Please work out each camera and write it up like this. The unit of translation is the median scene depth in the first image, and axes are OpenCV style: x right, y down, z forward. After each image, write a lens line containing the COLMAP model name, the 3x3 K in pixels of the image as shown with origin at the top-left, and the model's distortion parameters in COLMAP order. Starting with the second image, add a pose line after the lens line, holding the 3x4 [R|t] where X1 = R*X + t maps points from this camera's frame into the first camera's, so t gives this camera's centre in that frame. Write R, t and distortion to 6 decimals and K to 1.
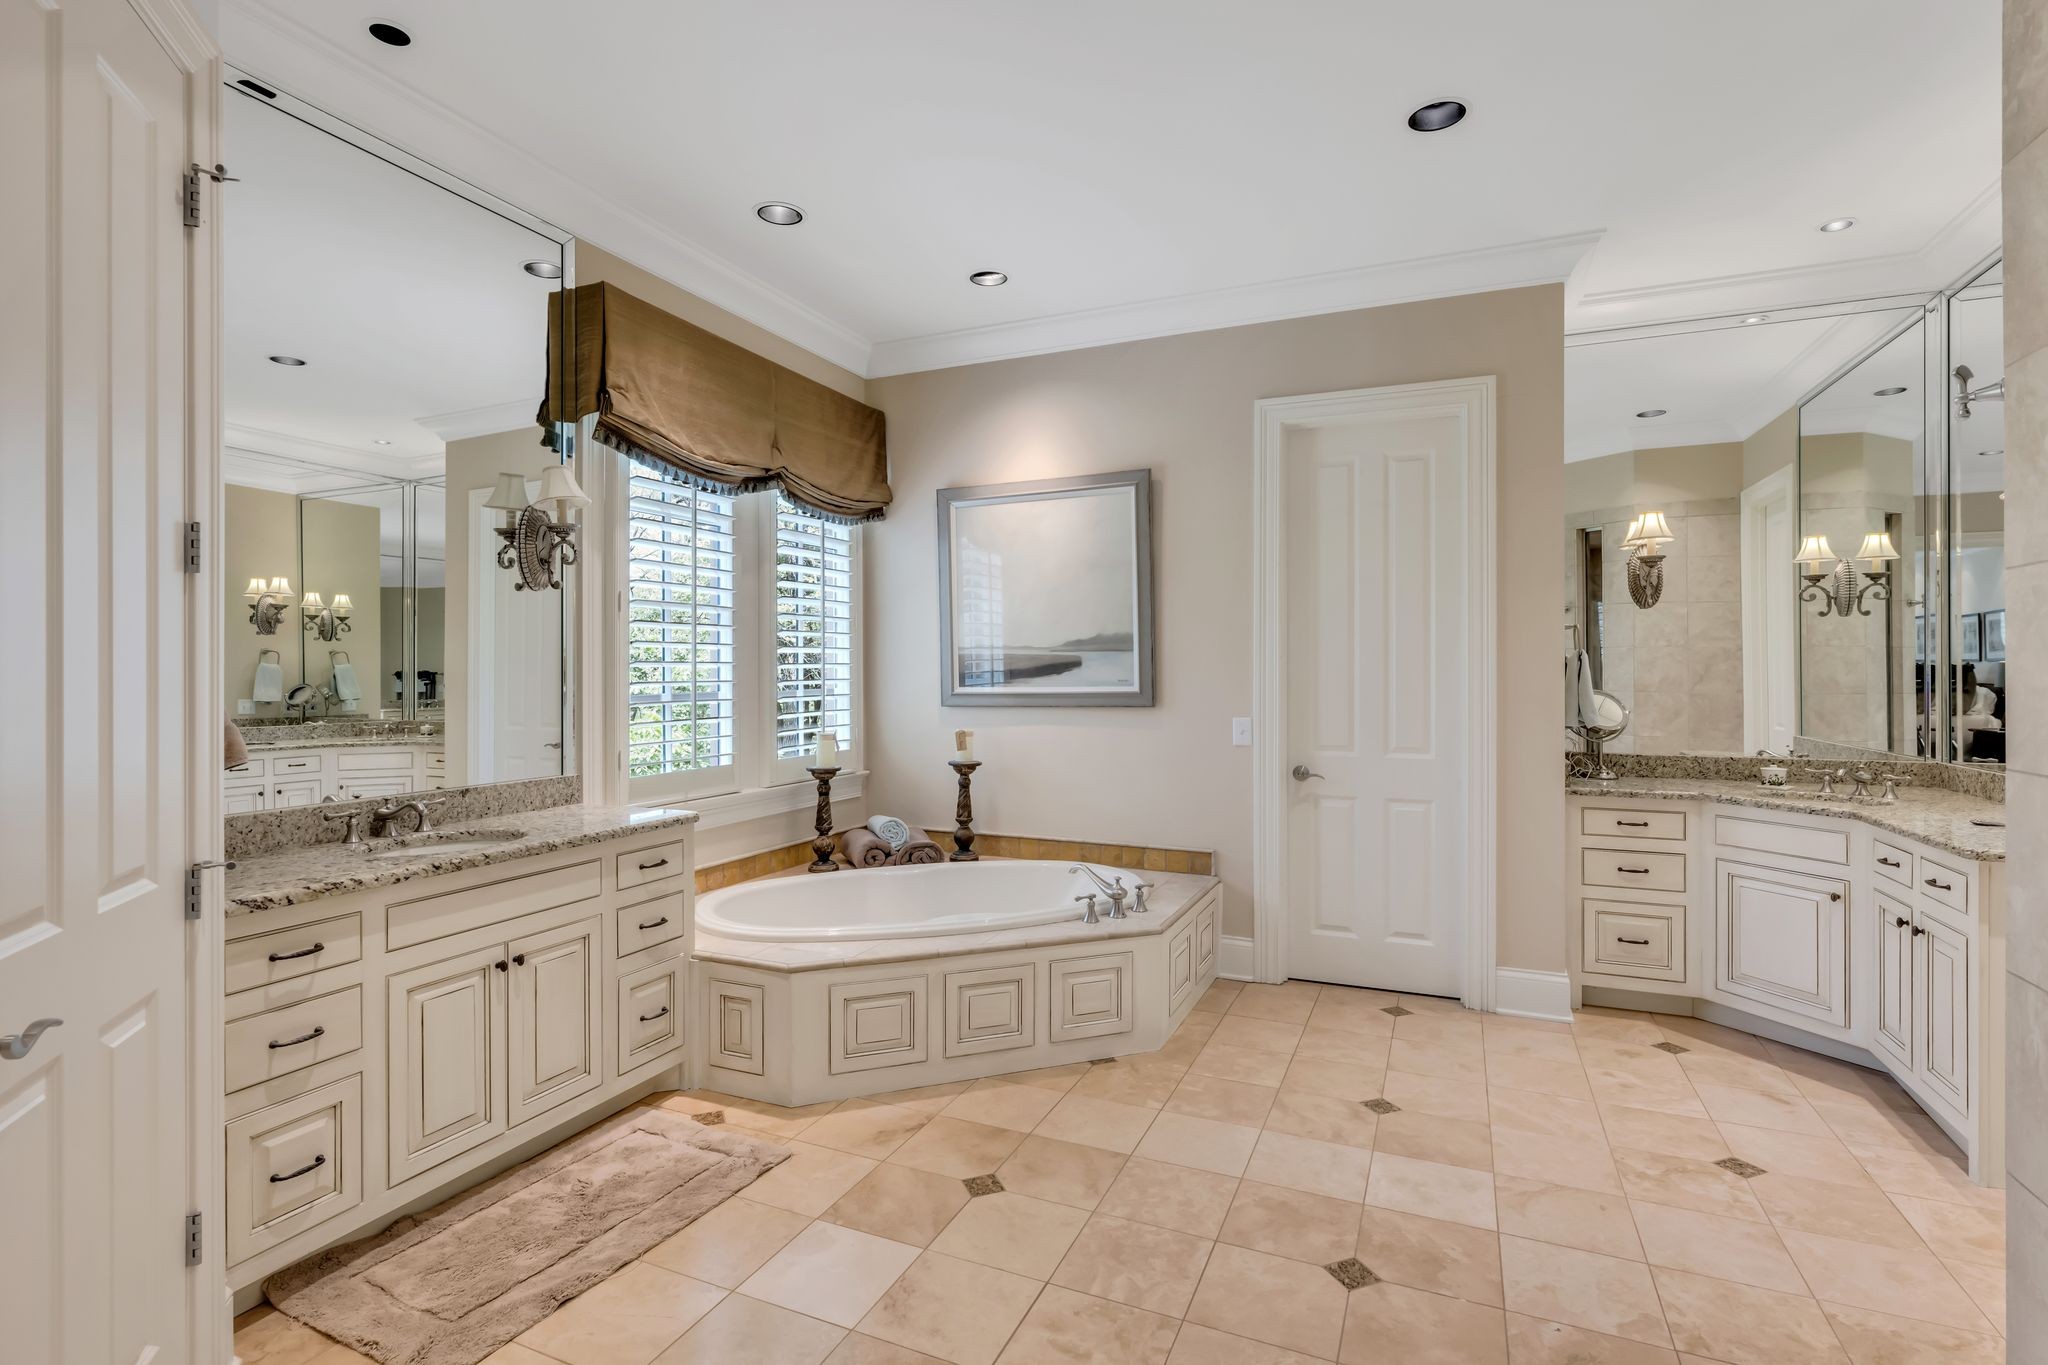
lens RADIAL K [[971.2, 0, 1021.7], [0, 971.2, 676.6], [0, 0, 1]] dist [0.001853, 0.000004]
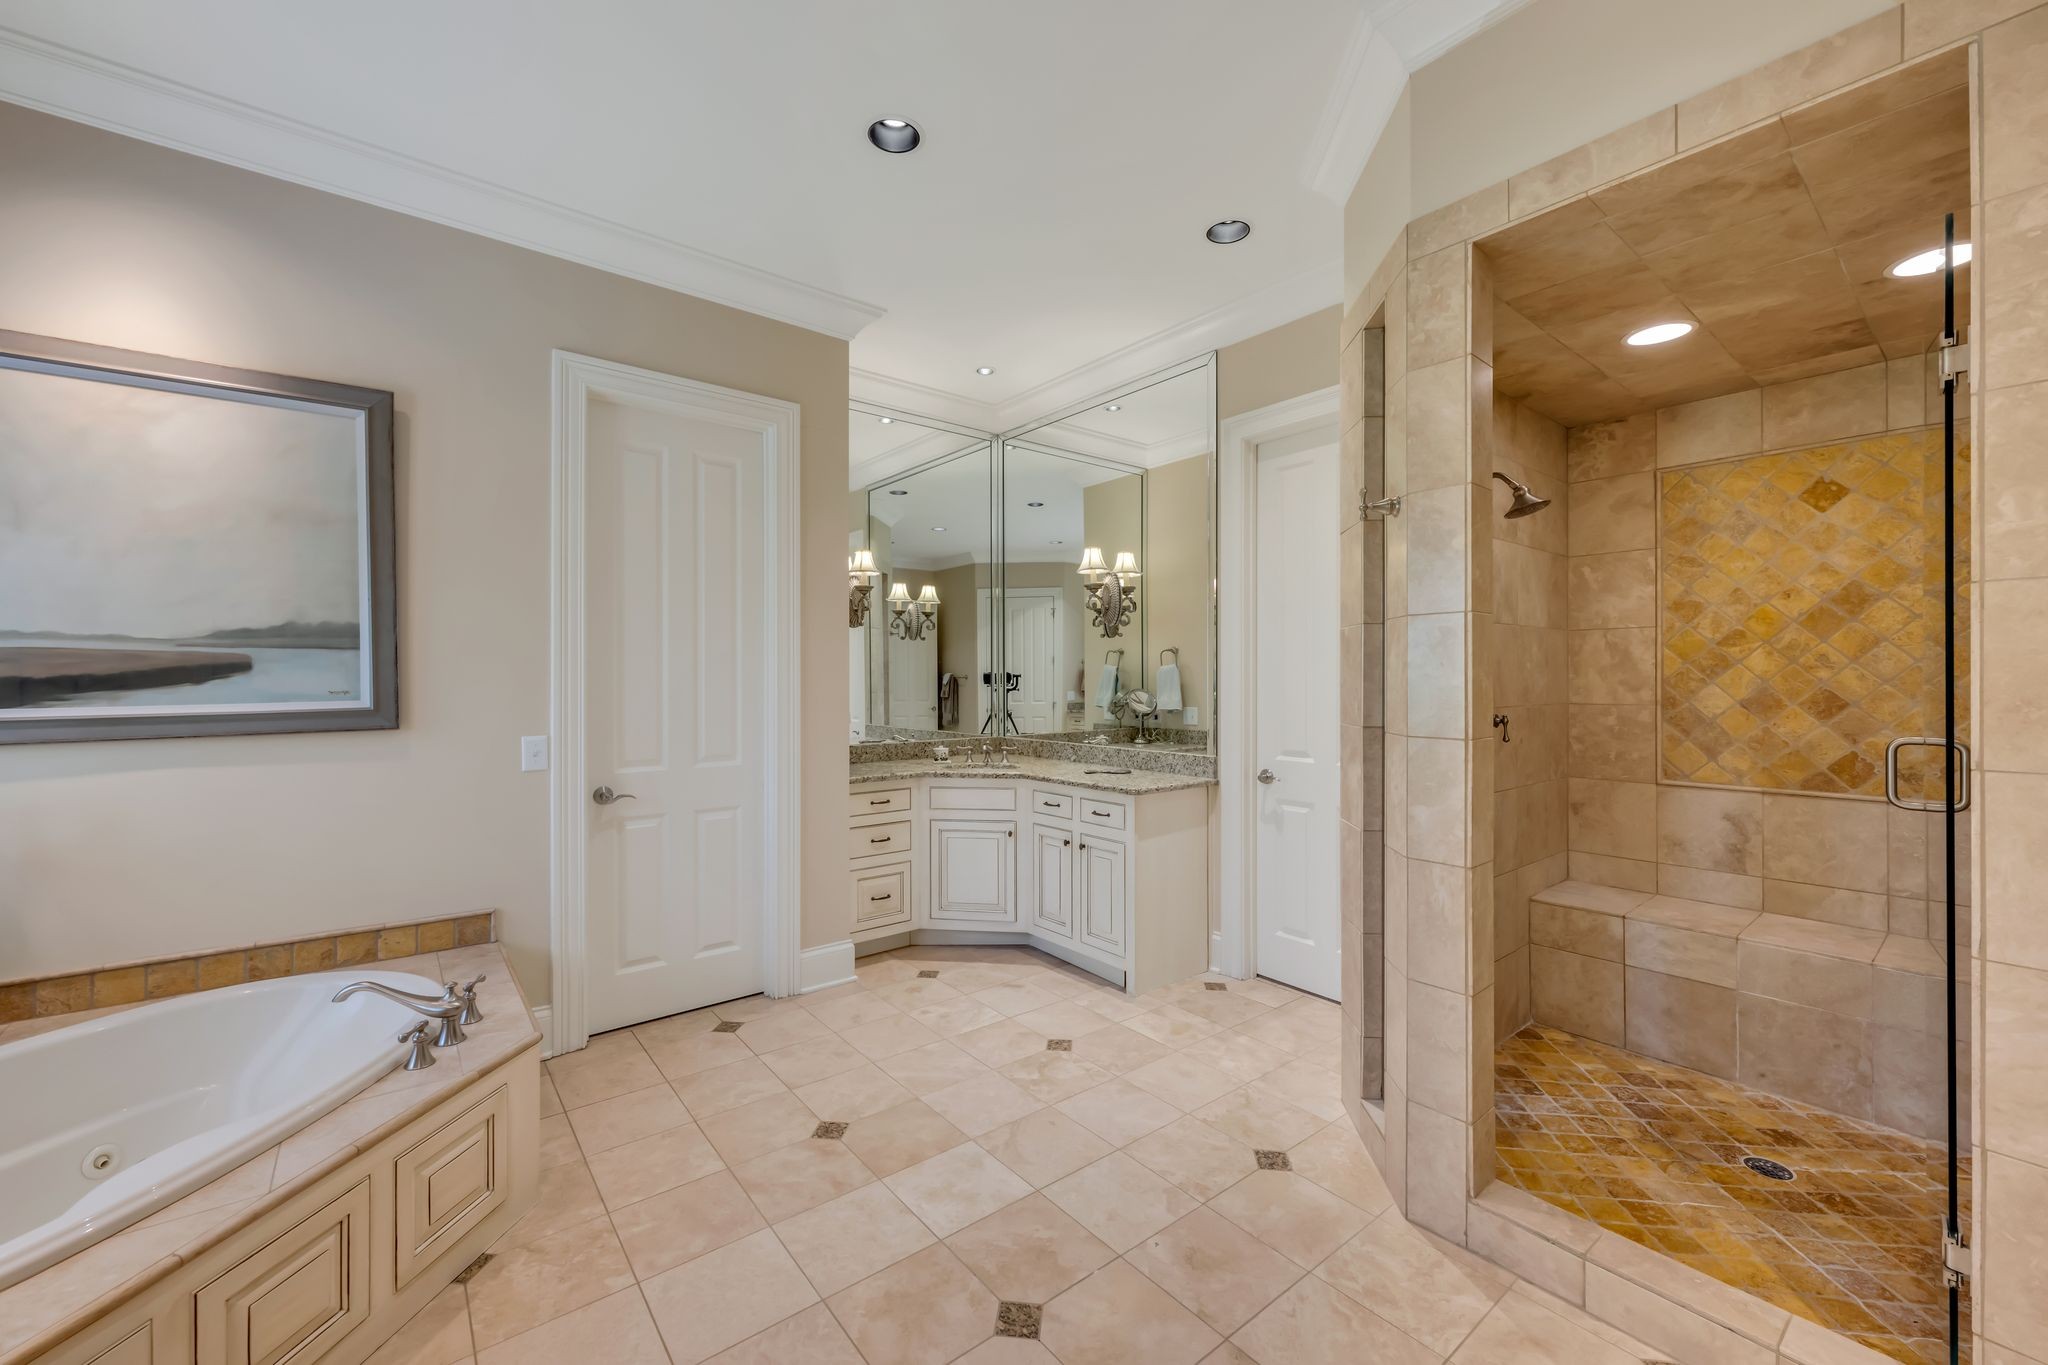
lens RADIAL K [[818.9, 0, 1022.9], [0, 818.9, 679.0], [0, 0, 1]] dist [-0.003682, 0.000434]
pose [[0.469400, -0.001775, 0.882984, -0.202748], [0.006005, 0.999981, -0.001183, -0.001891], [-0.882965, 0.005858, 0.469402, 0.357582]]
